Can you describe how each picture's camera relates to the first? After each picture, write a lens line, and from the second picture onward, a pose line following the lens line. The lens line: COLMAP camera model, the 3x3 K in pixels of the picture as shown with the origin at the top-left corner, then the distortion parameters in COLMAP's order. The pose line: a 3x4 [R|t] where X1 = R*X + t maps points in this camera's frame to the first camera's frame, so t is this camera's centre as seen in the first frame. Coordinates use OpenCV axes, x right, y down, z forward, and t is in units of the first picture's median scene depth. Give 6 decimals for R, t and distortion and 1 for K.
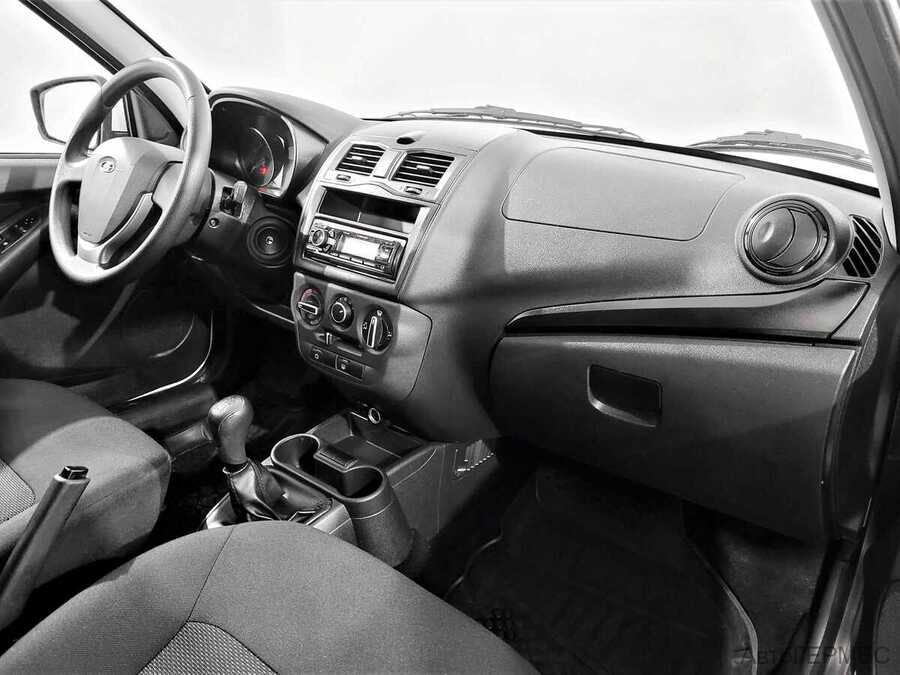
lens RADIAL K [[654.6, 0, 449.8], [0, 654.6, 336.6], [0, 0, 1]] dist [0.006771, 0.002618]
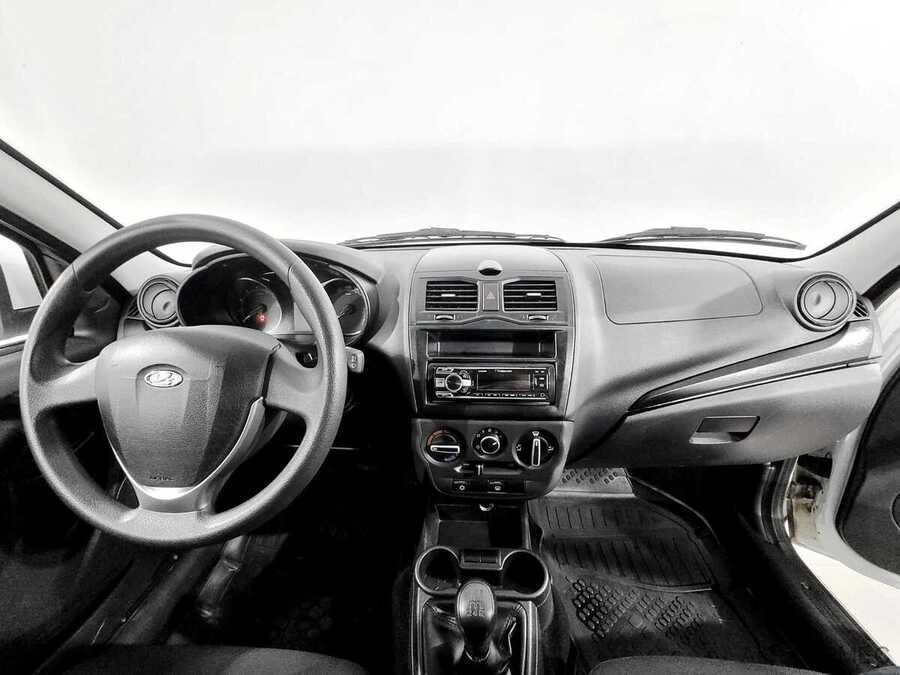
lens RADIAL K [[362.8, 0, 440.7], [0, 362.8, 362.6], [0, 0, 1]] dist [-0.000080, 0.000051]
pose [[0.823980, -0.289163, 0.487280, -0.472491], [0.262749, 0.956921, 0.123556, -0.251032], [-0.502016, 0.026225, 0.864461, 0.527219]]
